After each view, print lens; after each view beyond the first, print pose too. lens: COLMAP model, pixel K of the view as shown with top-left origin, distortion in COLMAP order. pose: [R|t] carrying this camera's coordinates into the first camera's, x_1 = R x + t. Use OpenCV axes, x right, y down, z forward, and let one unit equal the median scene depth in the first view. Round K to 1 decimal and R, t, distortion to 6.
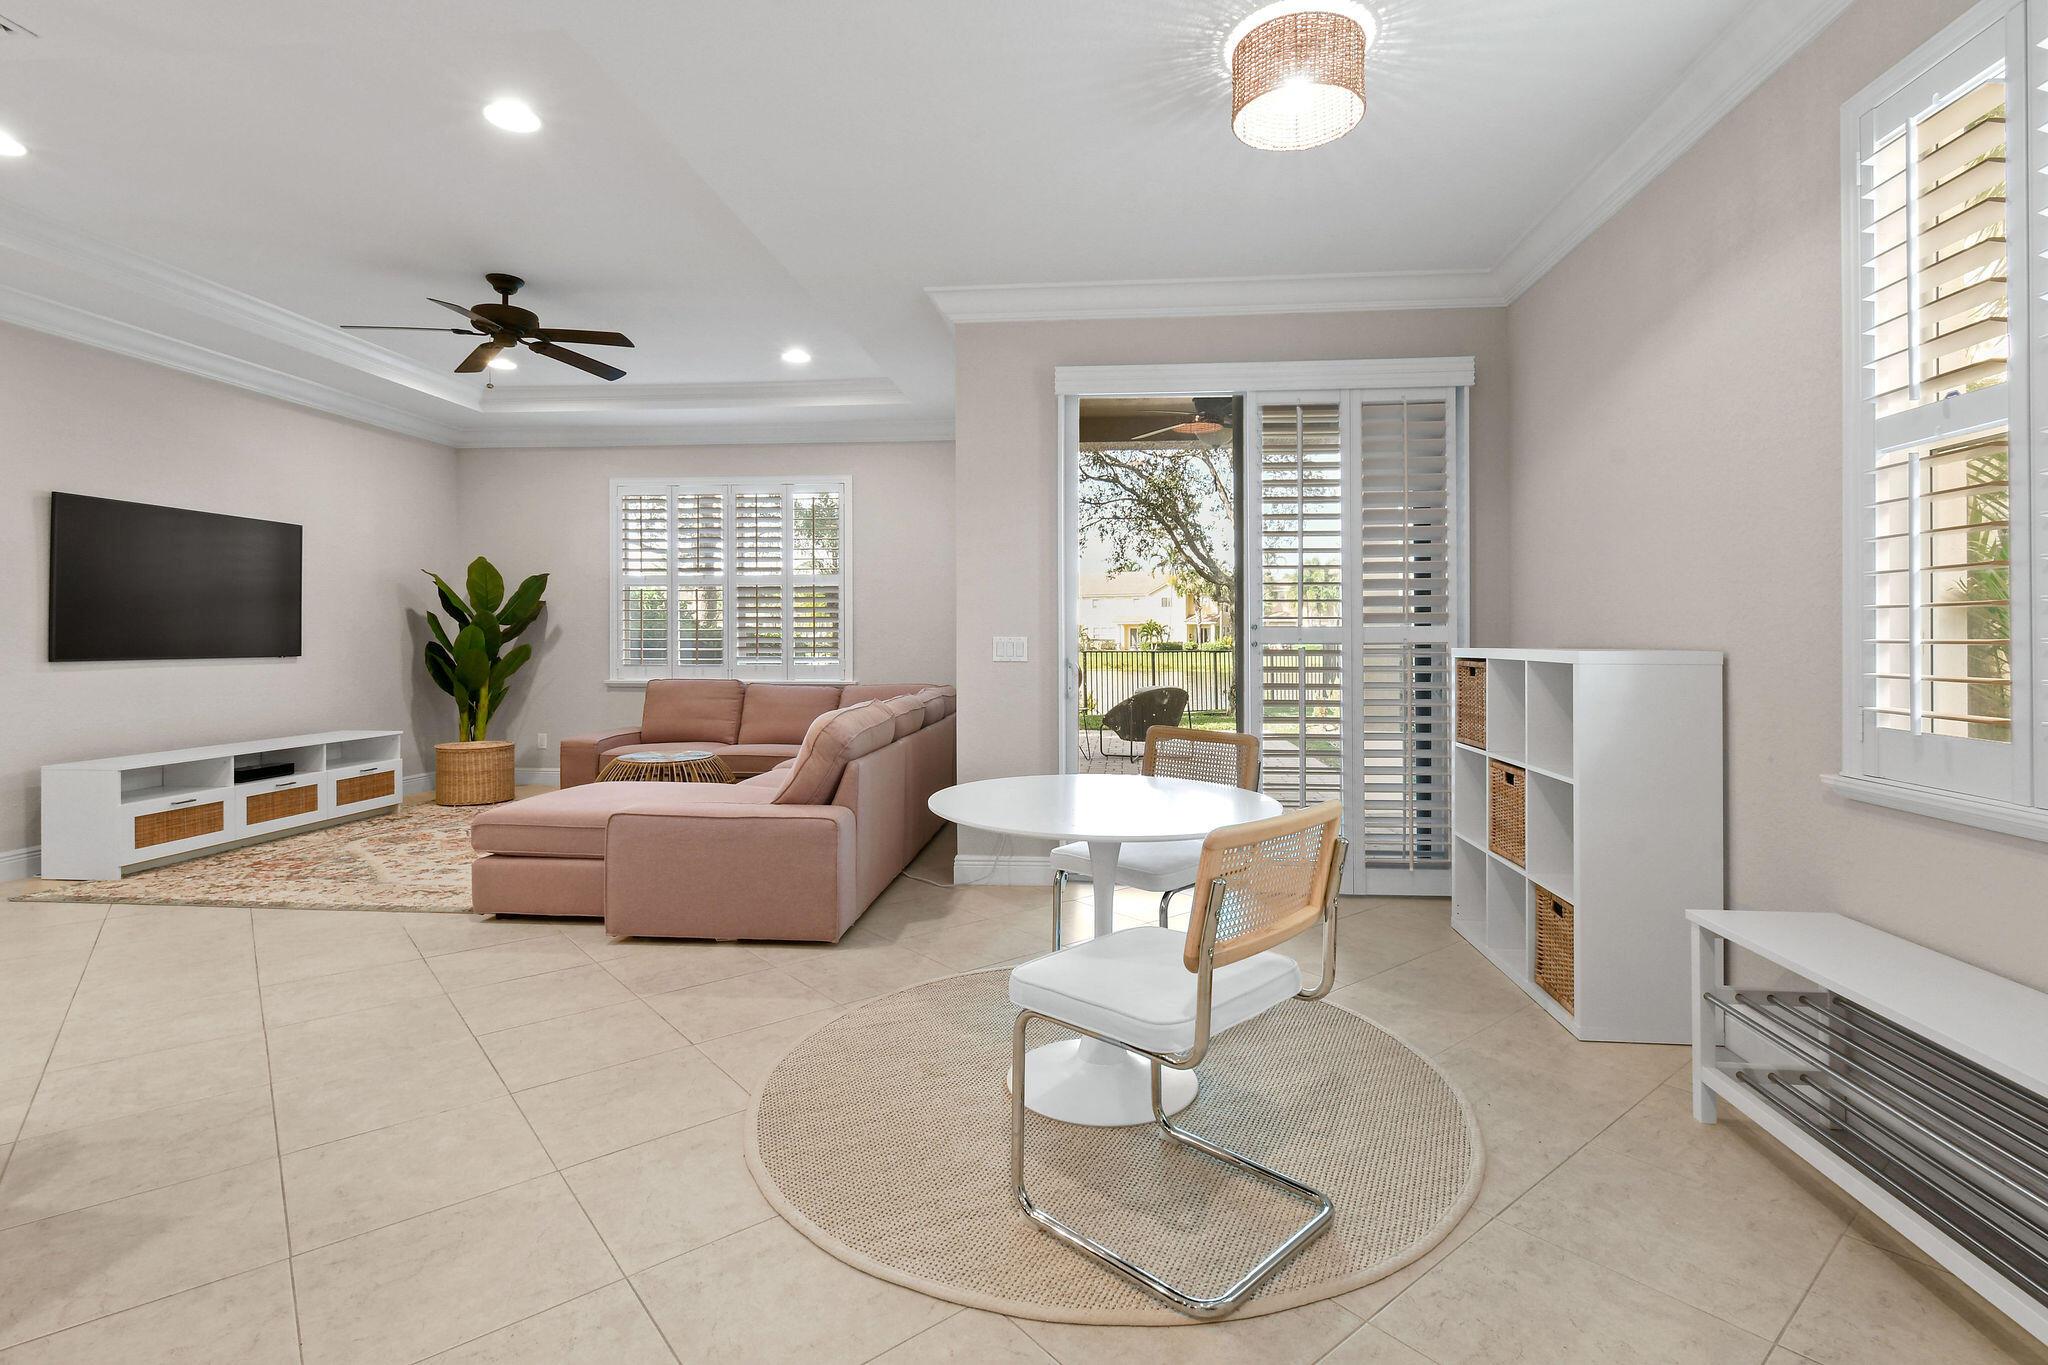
lens RADIAL K [[976.3, 0, 1043.1], [0, 976.3, 639.3], [0, 0, 1]] dist [-0.000935, -0.001381]
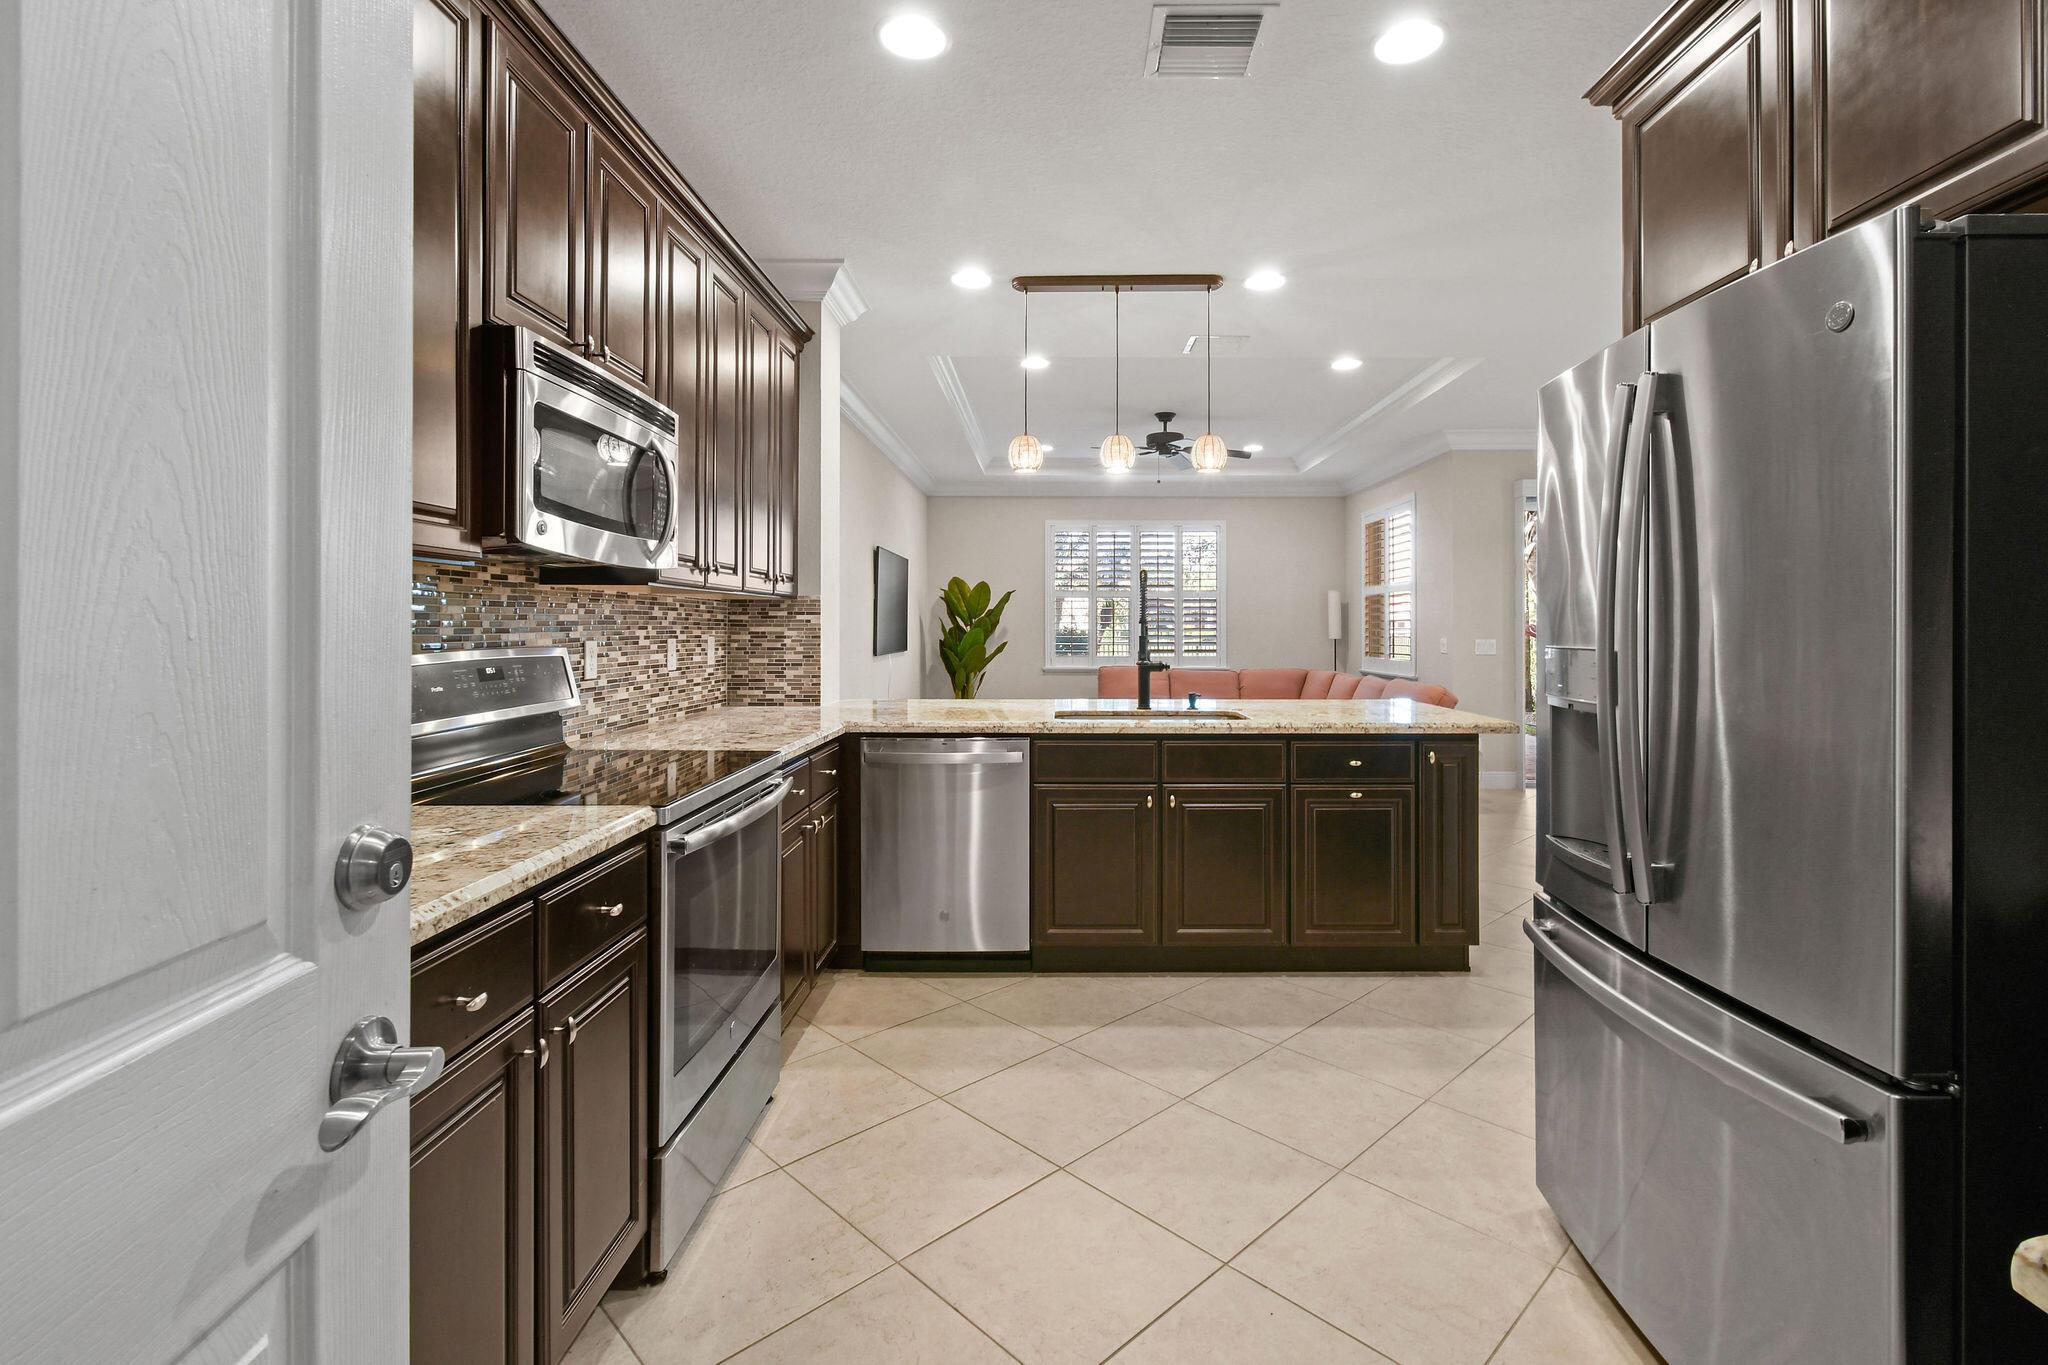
lens RADIAL K [[943.4, 0, 1059.1], [0, 943.4, 624.6], [0, 0, 1]] dist [-0.000630, -0.000088]
pose [[0.997097, 0.001113, 0.076134, -0.807361], [-0.000870, 0.999994, -0.003229, -0.020652], [-0.076137, 0.003154, 0.997092, -0.494525]]
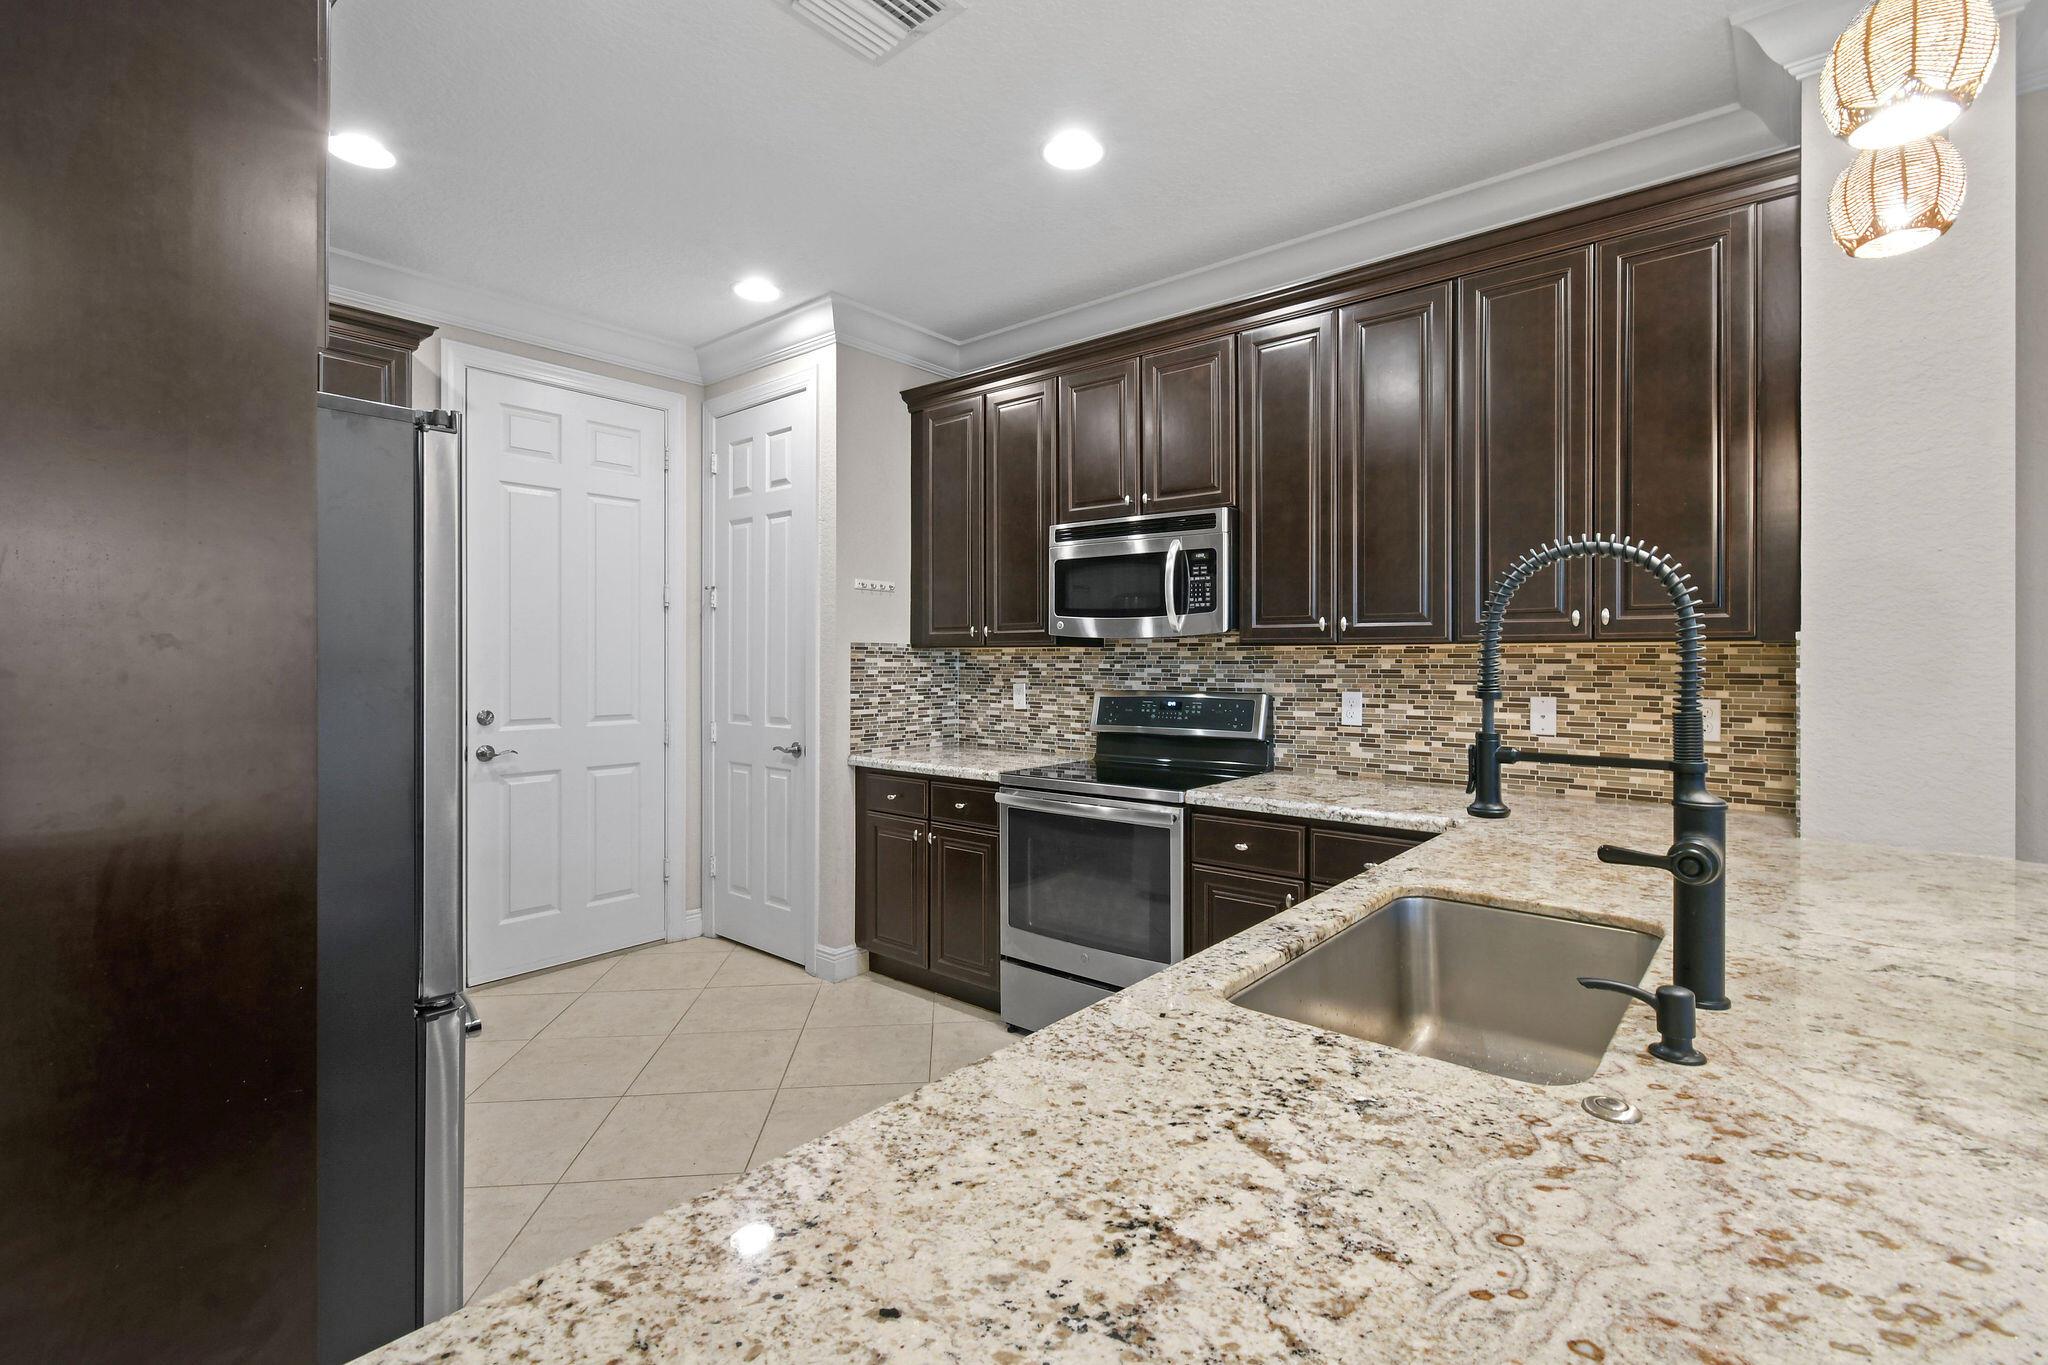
lens RADIAL K [[922.7, 0, 1055.6], [0, 922.7, 659.2], [0, 0, 1]] dist [0.009237, 0.000570]
pose [[-0.566657, -0.001772, -0.823952, -0.409858], [-0.002985, 0.999996, -0.000098, -0.034181], [0.823948, 0.002404, -0.566660, 0.277833]]
